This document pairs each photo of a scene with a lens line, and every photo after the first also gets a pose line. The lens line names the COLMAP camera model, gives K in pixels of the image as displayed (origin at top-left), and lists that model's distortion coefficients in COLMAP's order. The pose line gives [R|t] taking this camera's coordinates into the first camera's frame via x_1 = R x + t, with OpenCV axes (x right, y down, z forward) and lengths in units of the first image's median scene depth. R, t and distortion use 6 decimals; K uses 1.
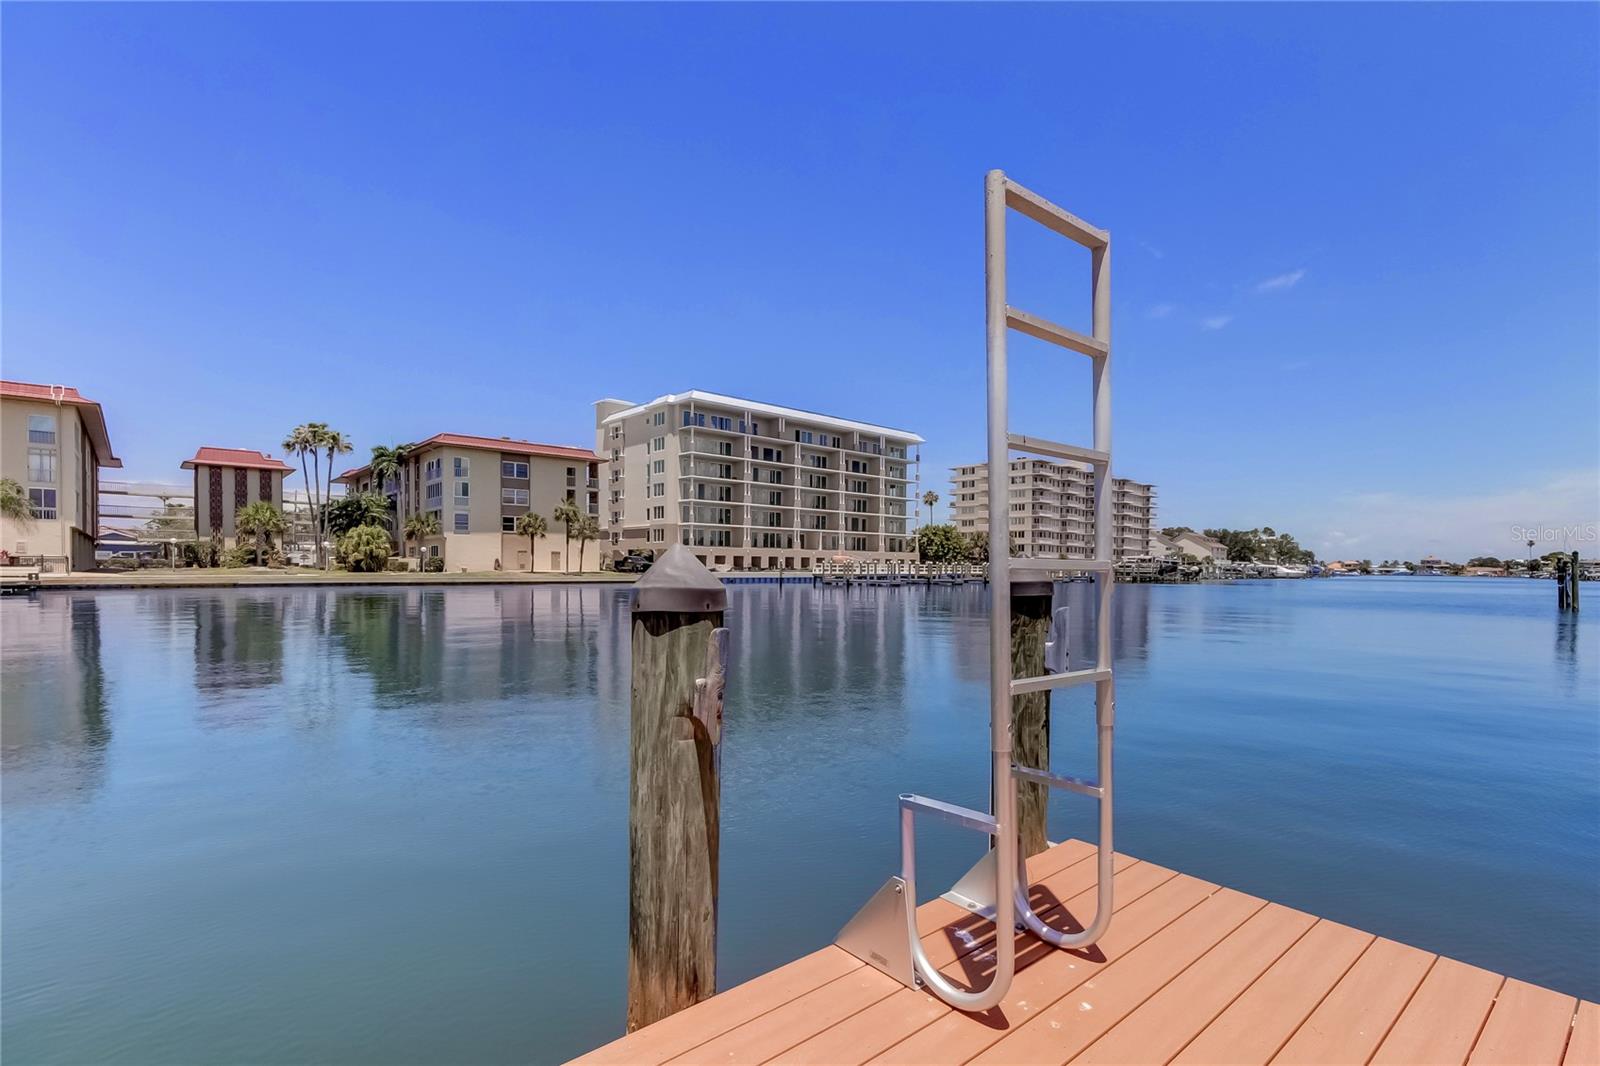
lens RADIAL K [[745.4, 0, 817.8], [0, 745.4, 575.4], [0, 0, 1]] dist [0.018193, -0.002279]
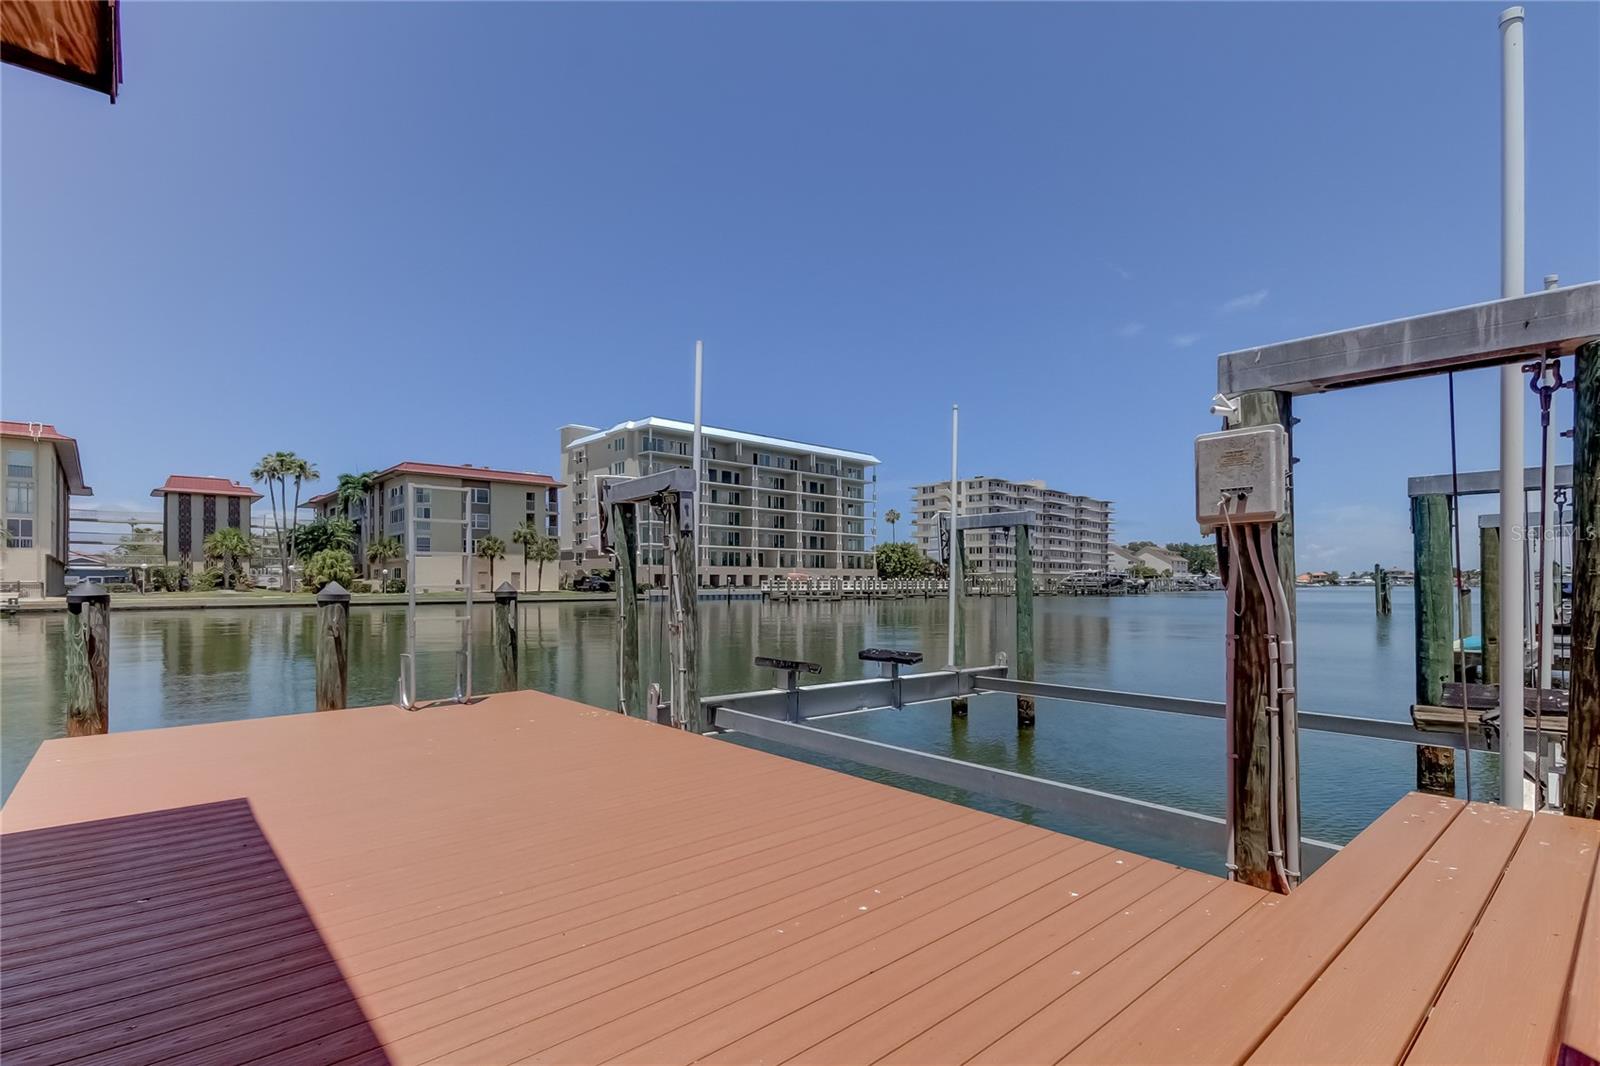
lens RADIAL K [[745.4, 0, 819.7], [0, 745.4, 579.3], [0, 0, 1]] dist [0.018193, -0.002279]
pose [[0.999648, -0.010838, 0.024224, 0.039257], [0.011257, 0.999788, -0.017257, 0.000610], [-0.024032, 0.017524, 0.999558, -0.046429]]
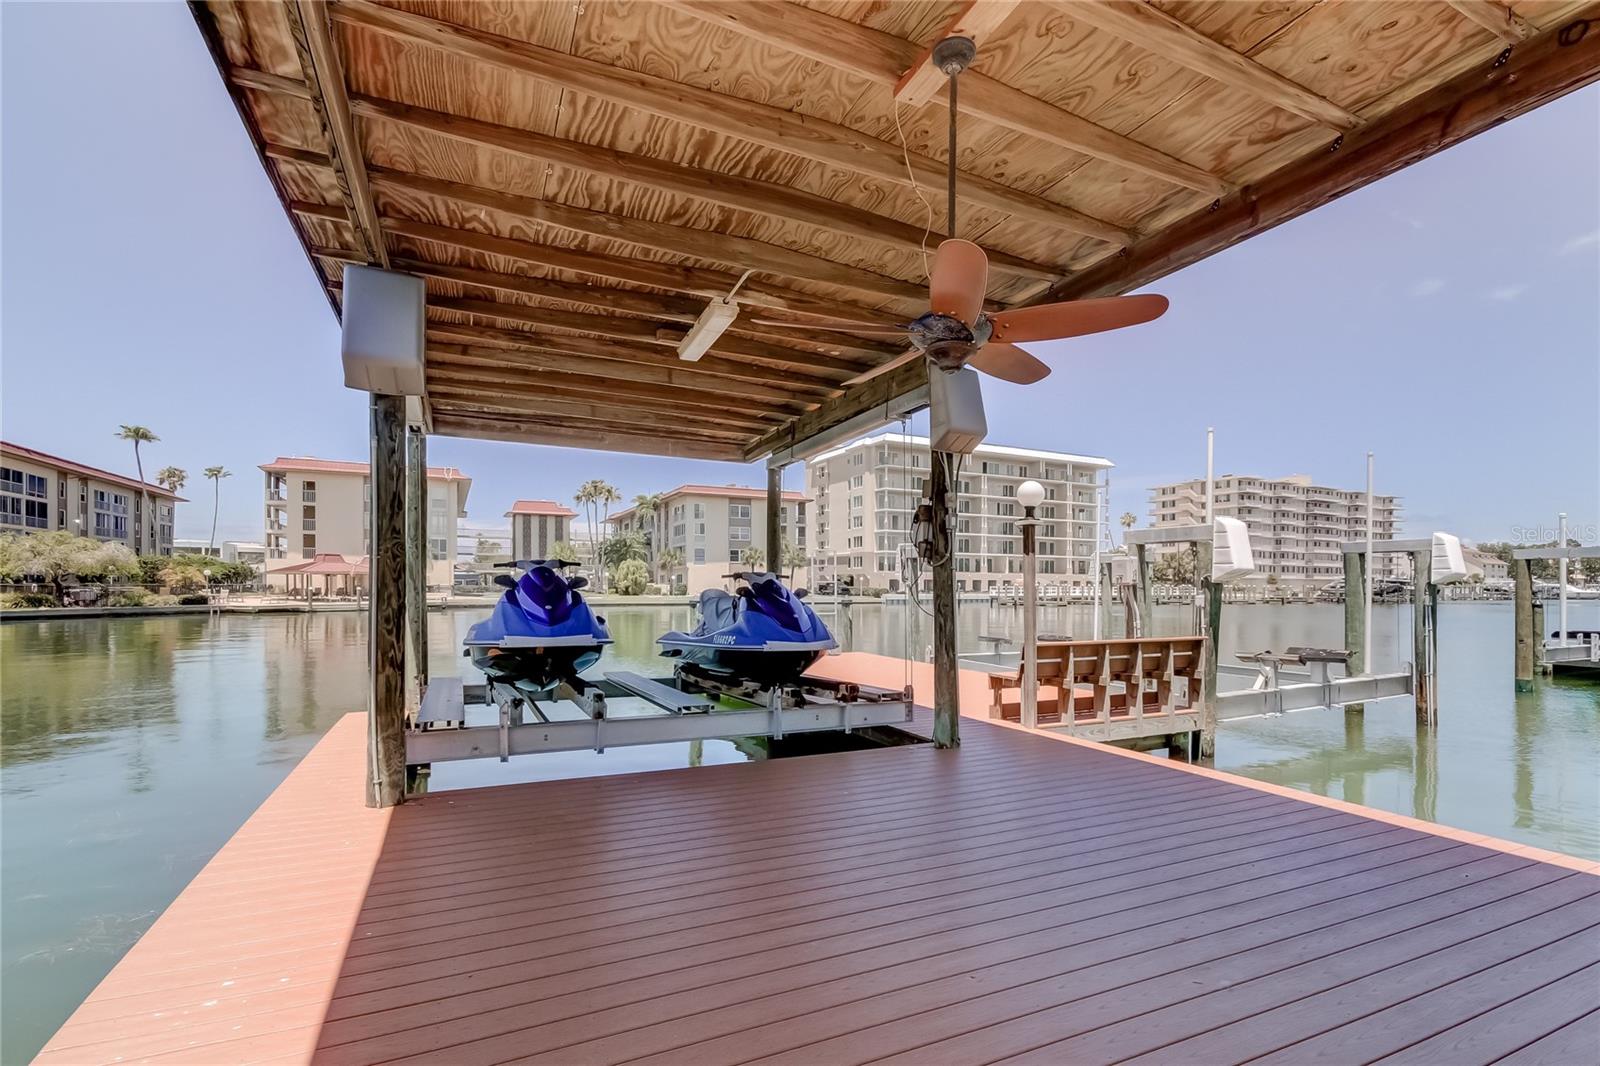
lens RADIAL K [[745.4, 0, 841.5], [0, 745.4, 589.8], [0, 0, 1]] dist [0.018193, -0.002279]
pose [[0.968679, -0.004693, -0.248272, 0.043669], [0.002269, 0.999947, -0.010050, -0.000212], [0.248306, 0.009171, 0.968638, -0.103954]]
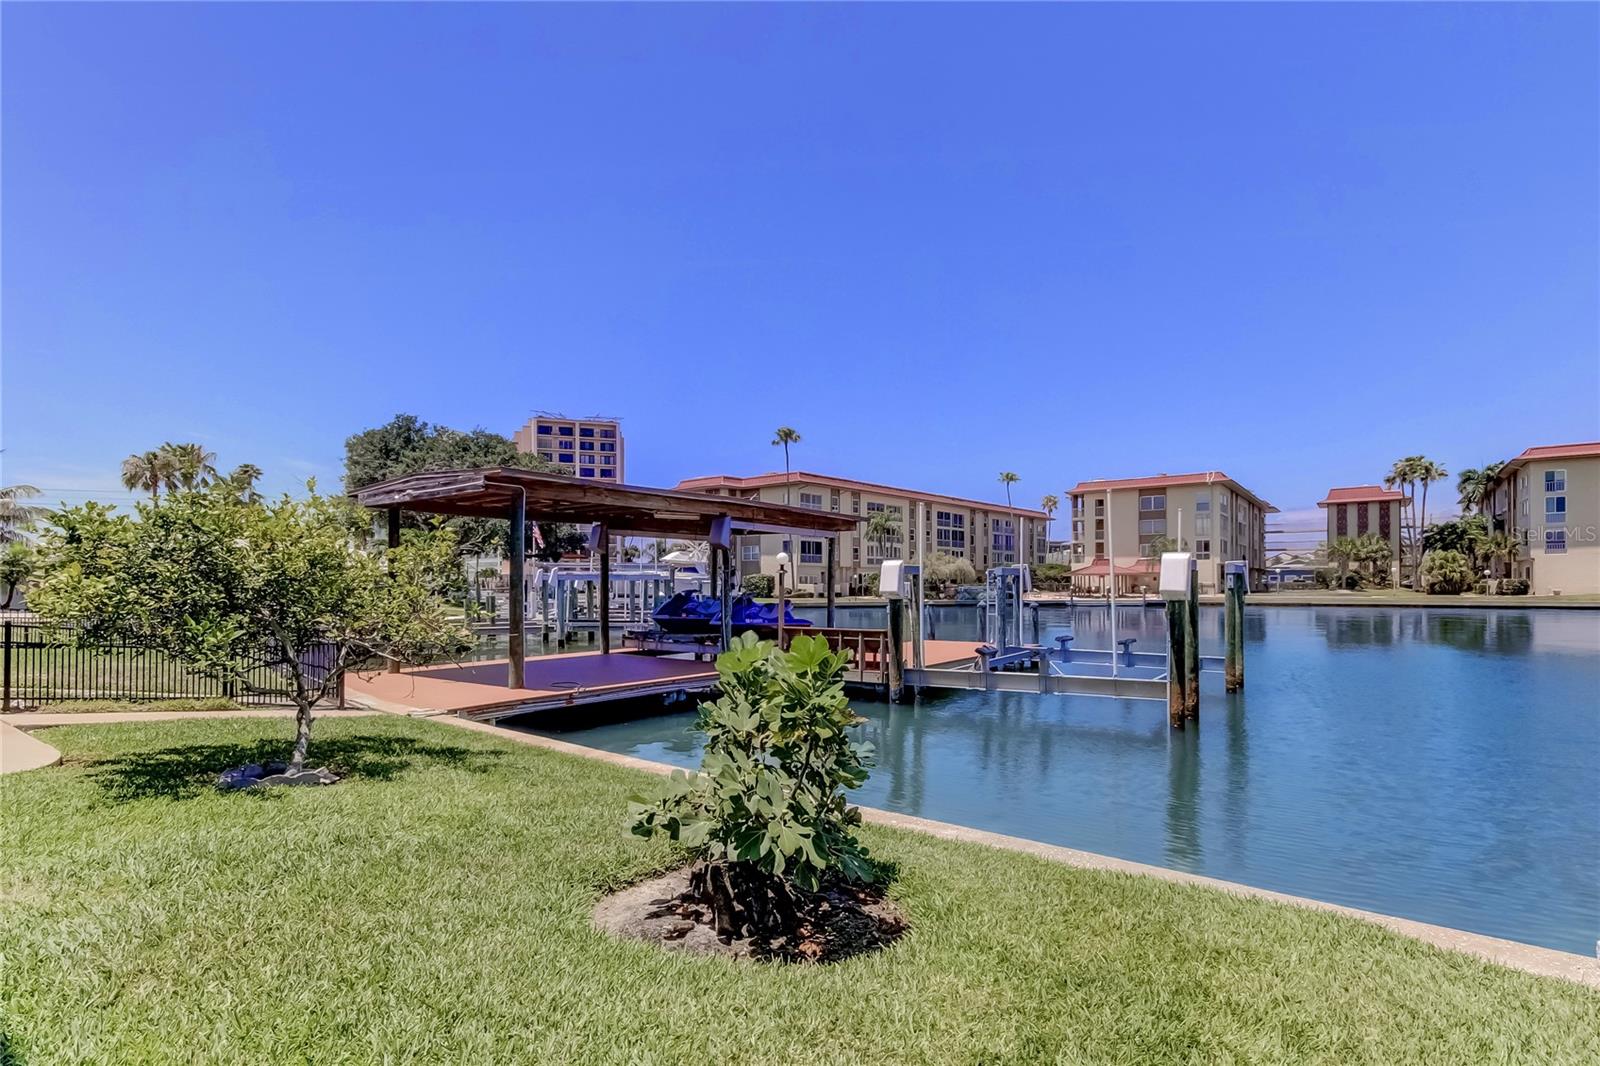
lens RADIAL K [[781.4, 0, 819.1], [0, 781.4, 586.0], [0, 0, 1]] dist [0.006774, 0.000970]
pose [[0.222163, -0.005226, -0.974996, 0.182953], [-0.006642, 0.999954, -0.006873, -0.002716], [0.974987, 0.008003, 0.222118, -0.055298]]
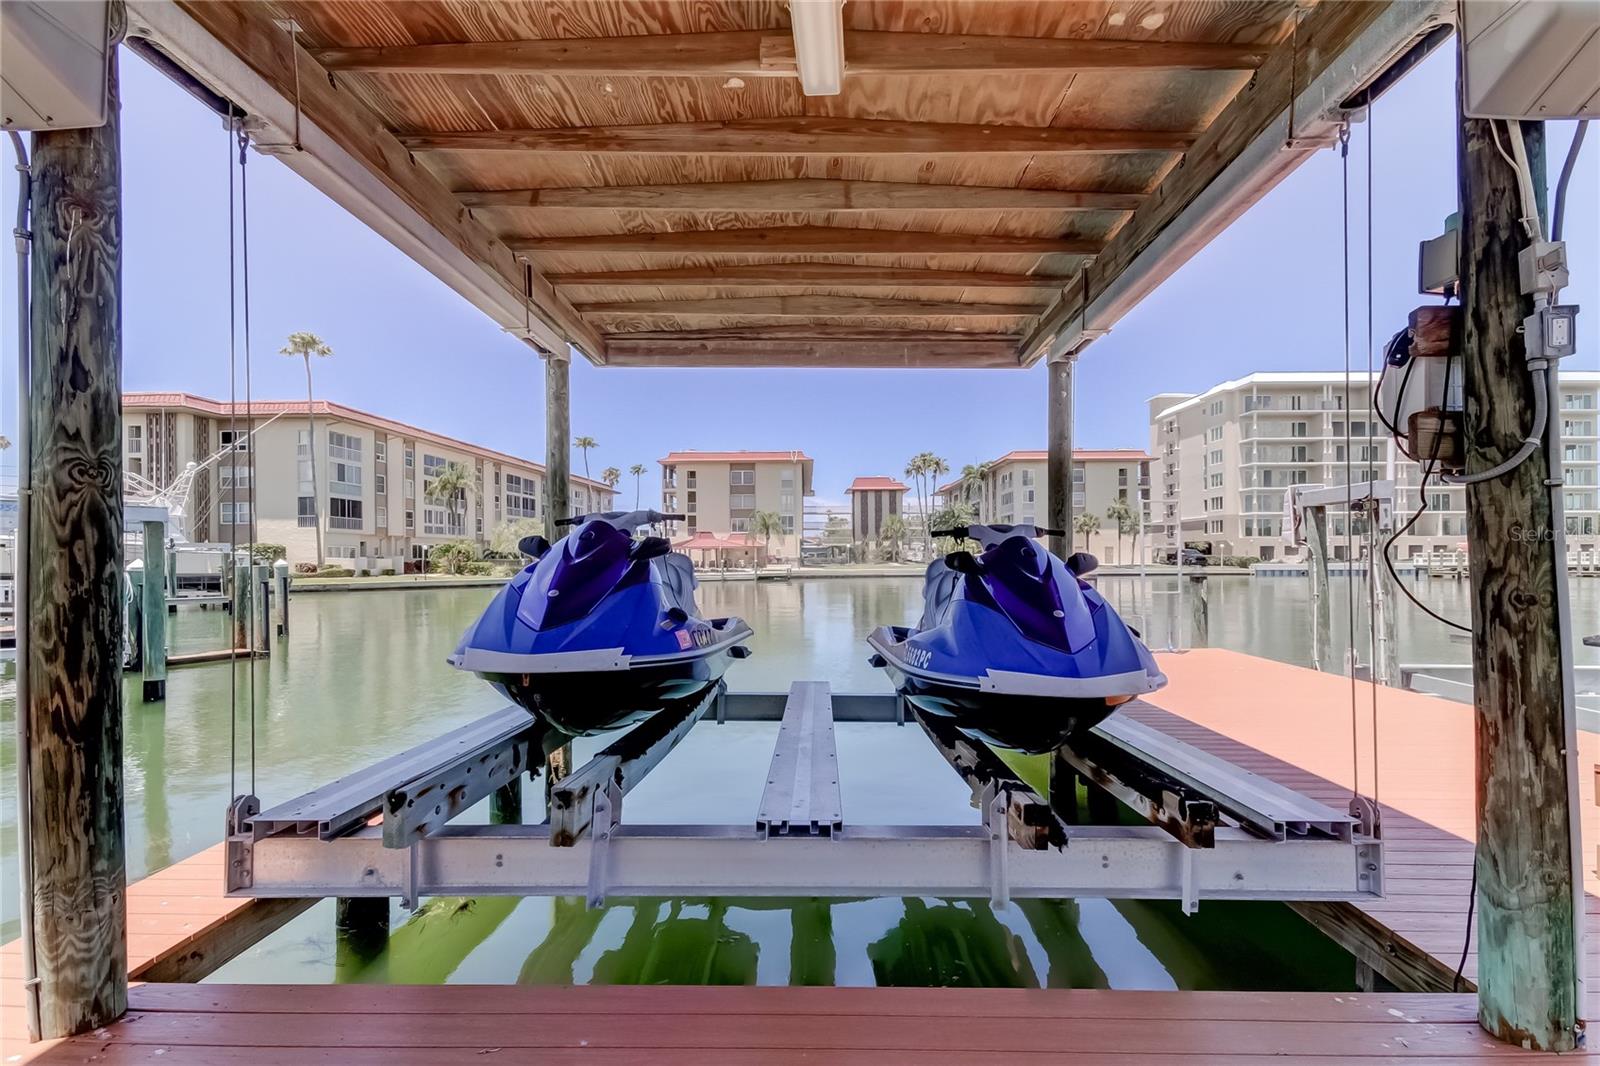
lens RADIAL K [[745.4, 0, 824.2], [0, 745.4, 557.2], [0, 0, 1]] dist [0.018193, -0.002279]
pose [[0.756425, -0.013406, -0.653944, 0.037297], [0.004004, 0.999866, -0.015866, -0.000406], [0.654069, 0.009383, 0.756377, -0.075993]]
